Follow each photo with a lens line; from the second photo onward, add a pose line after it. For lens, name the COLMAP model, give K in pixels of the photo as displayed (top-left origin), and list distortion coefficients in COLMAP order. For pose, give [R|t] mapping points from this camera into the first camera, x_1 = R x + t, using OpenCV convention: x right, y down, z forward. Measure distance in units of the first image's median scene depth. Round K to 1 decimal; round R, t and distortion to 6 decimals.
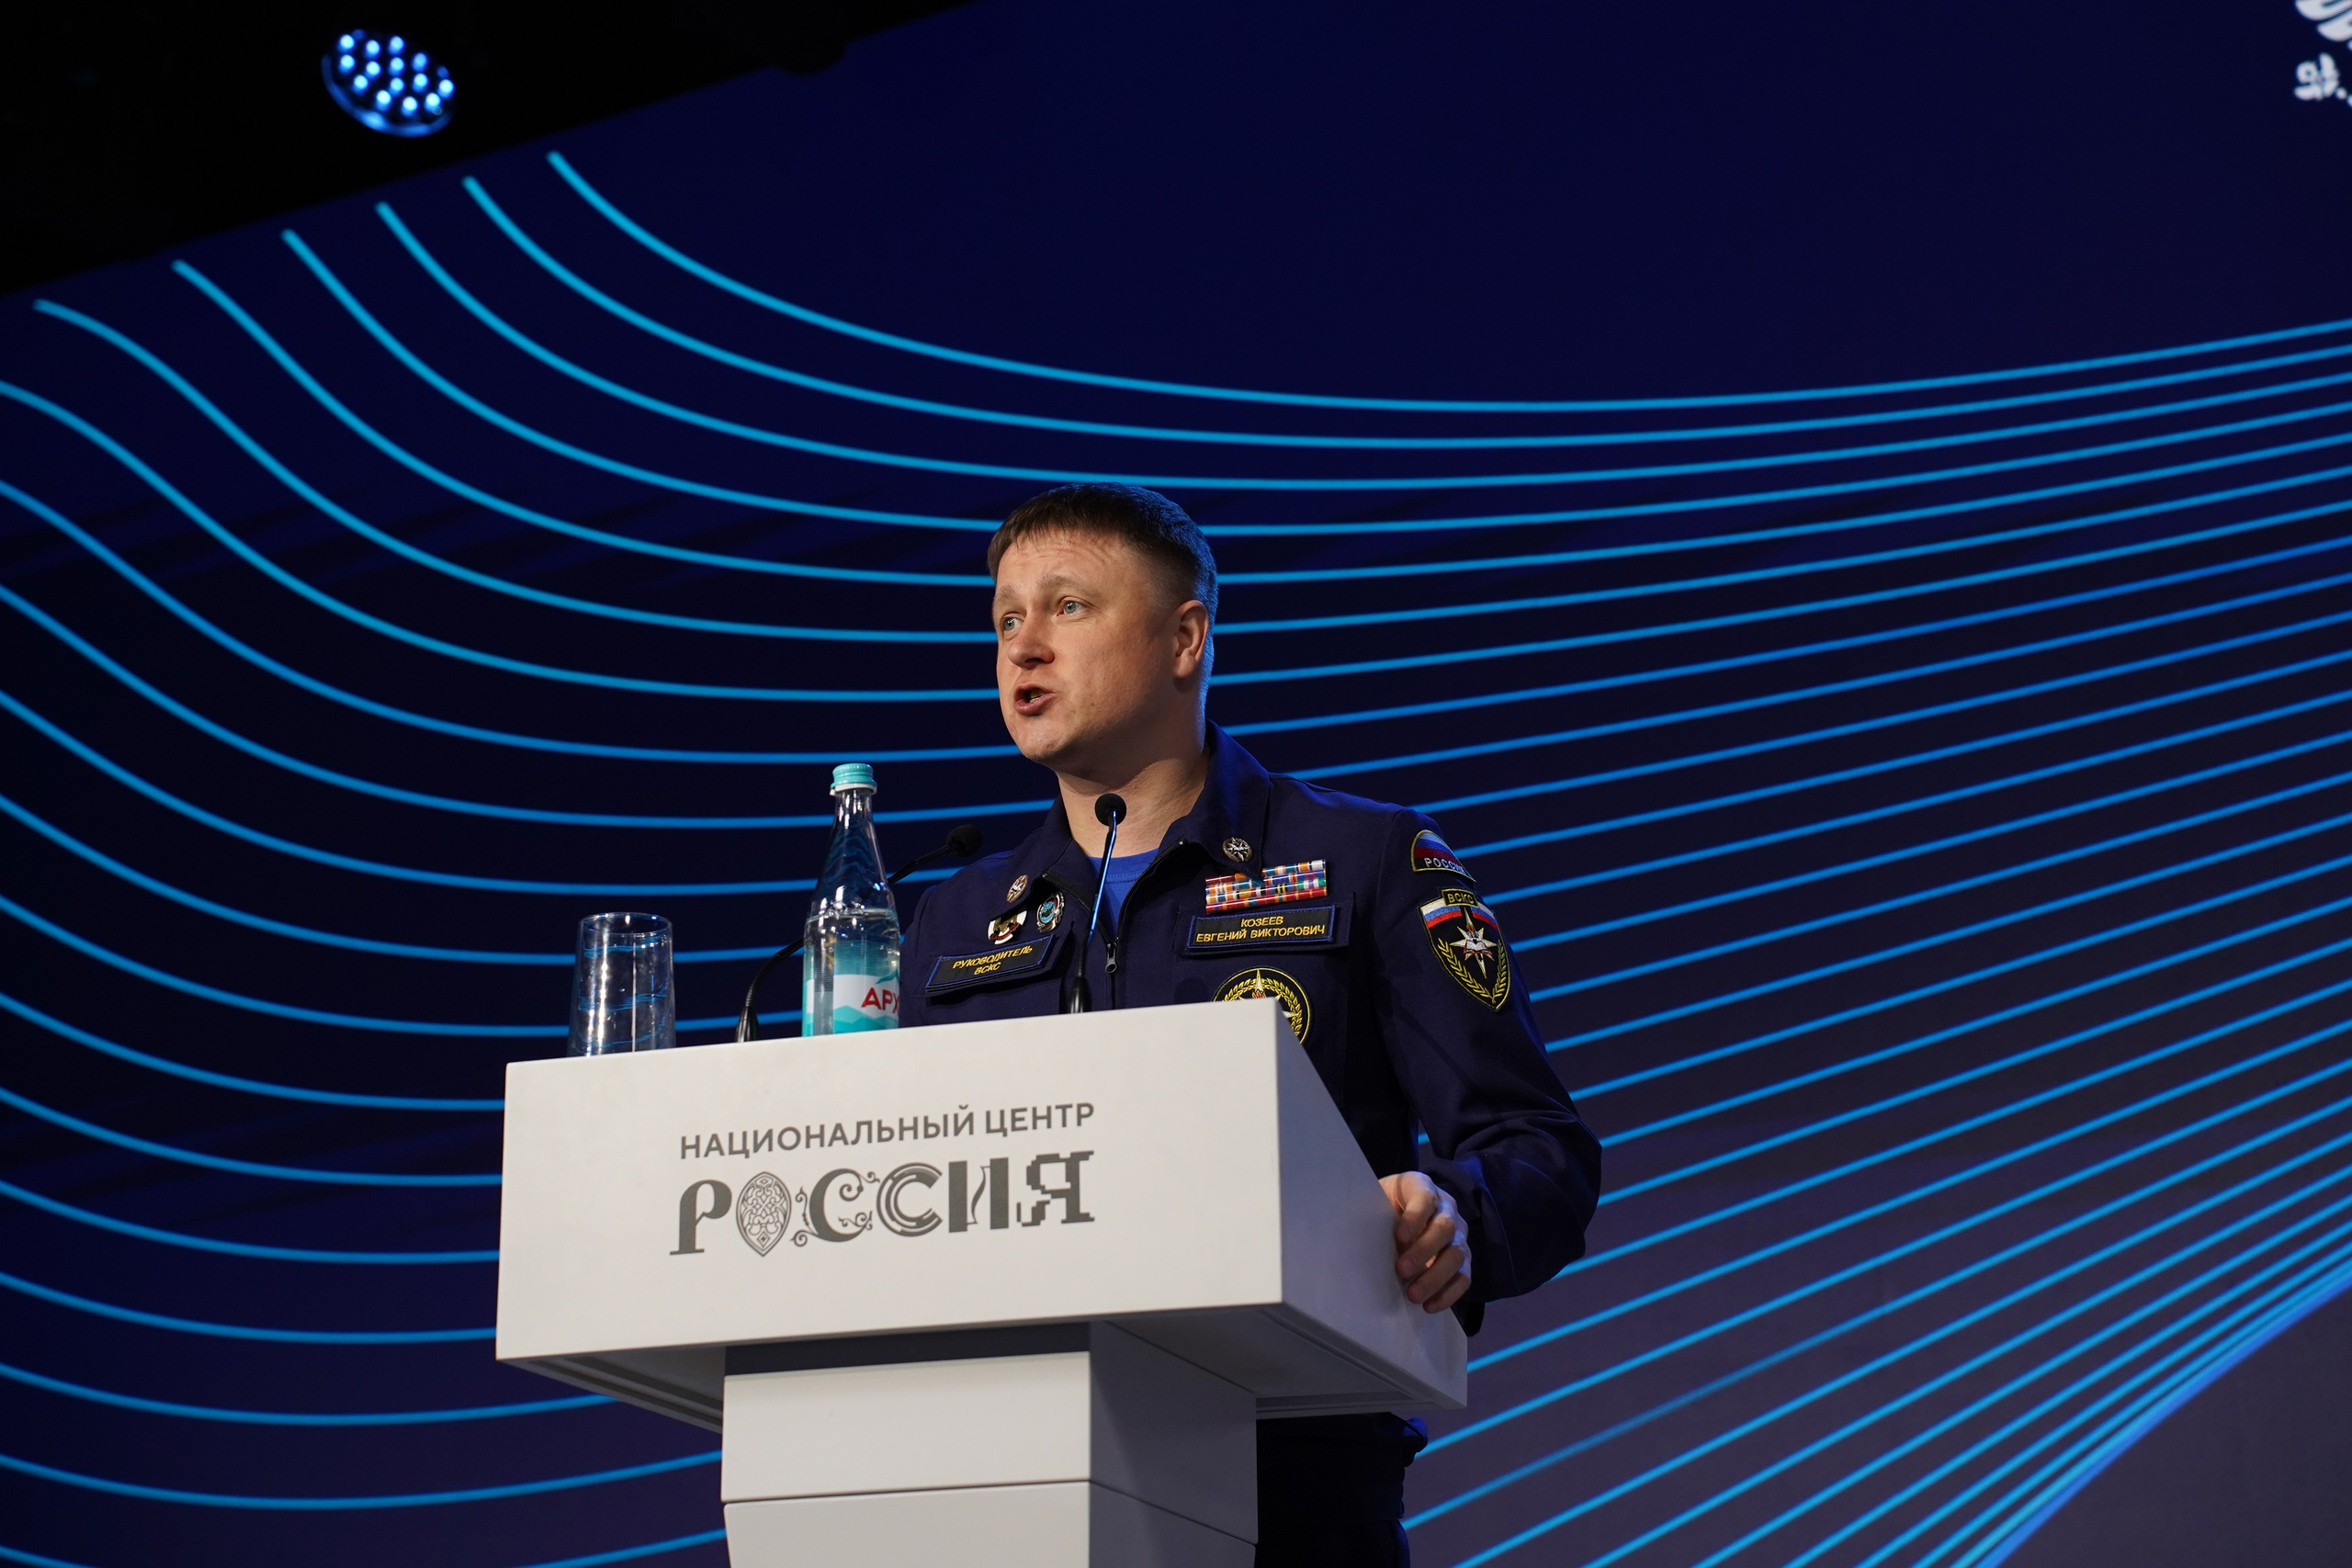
lens RADIAL K [[4767.7, 0, 1167.2], [0, 4767.7, 778.7], [0, 0, 1]] dist [0.538275, 0.571386]
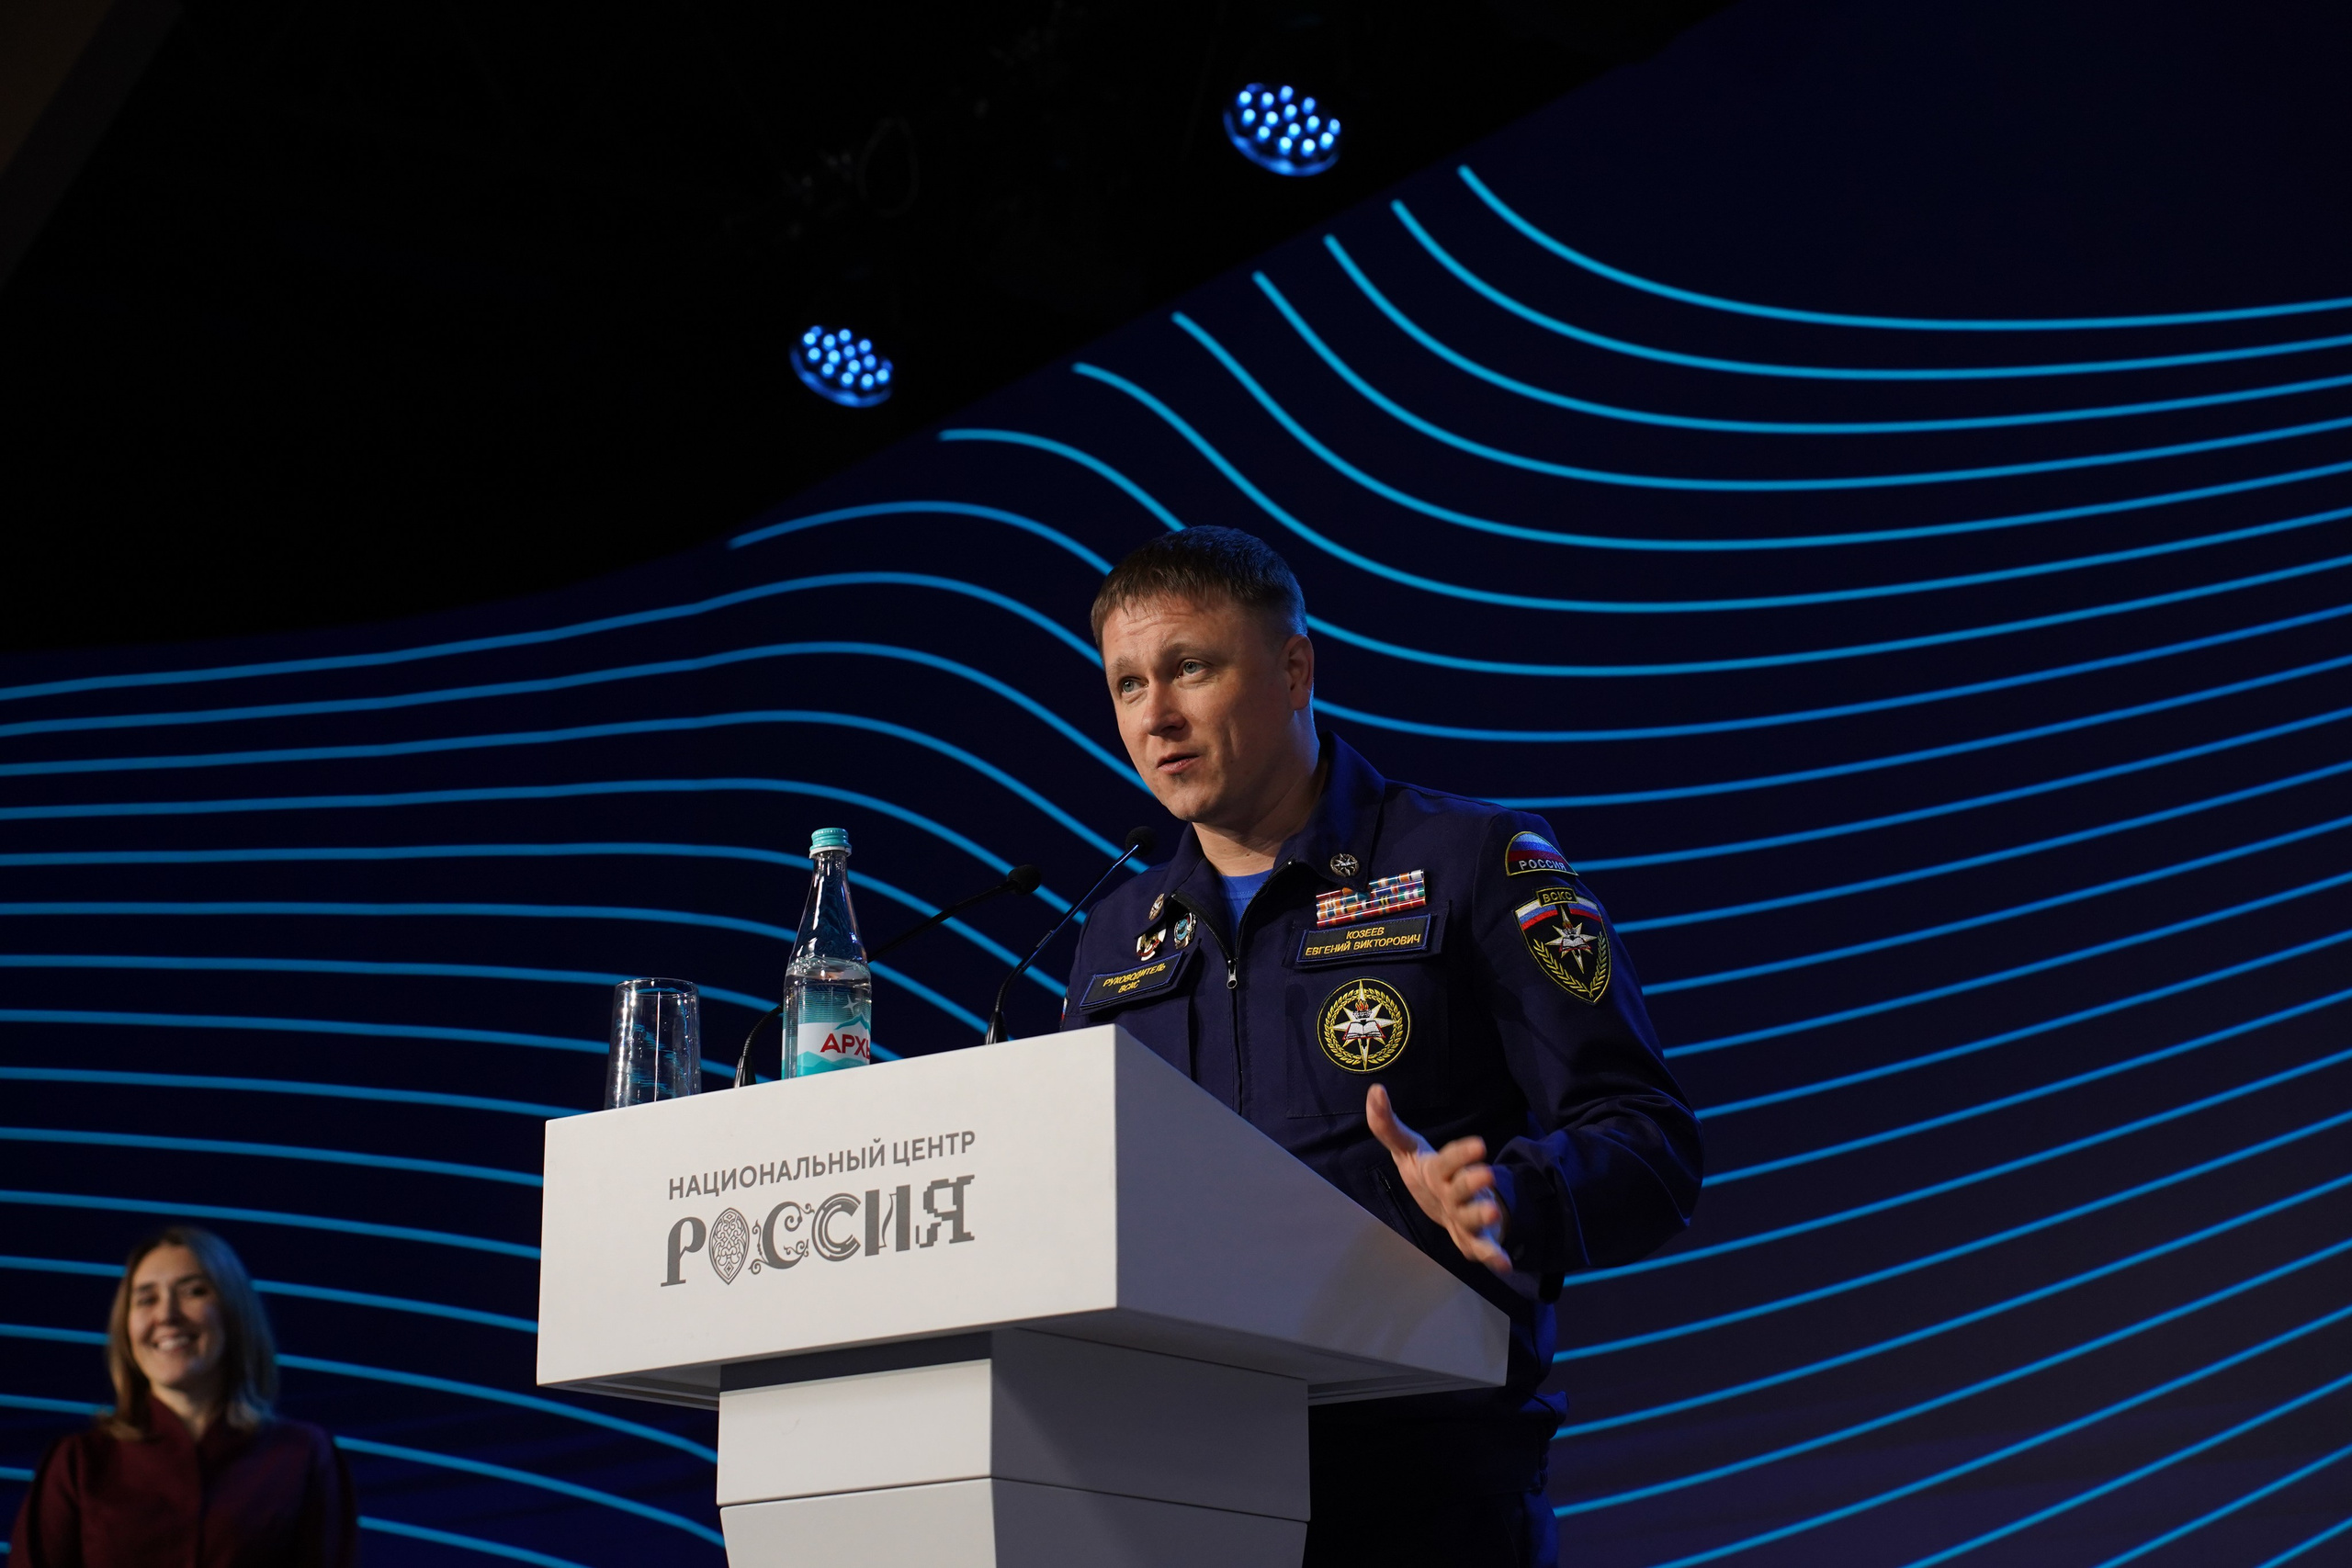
lens RADIAL K [[4767.7, 0, 1167.2], [0, 4767.7, 778.7], [0, 0, 1]] dist [0.538275, 0.571386]
pose [[0.956518, -0.076928, -0.281345, 0.330571], [0.079495, 0.996833, -0.002296, -0.006135], [0.280630, -0.020169, 0.959604, -0.033178]]
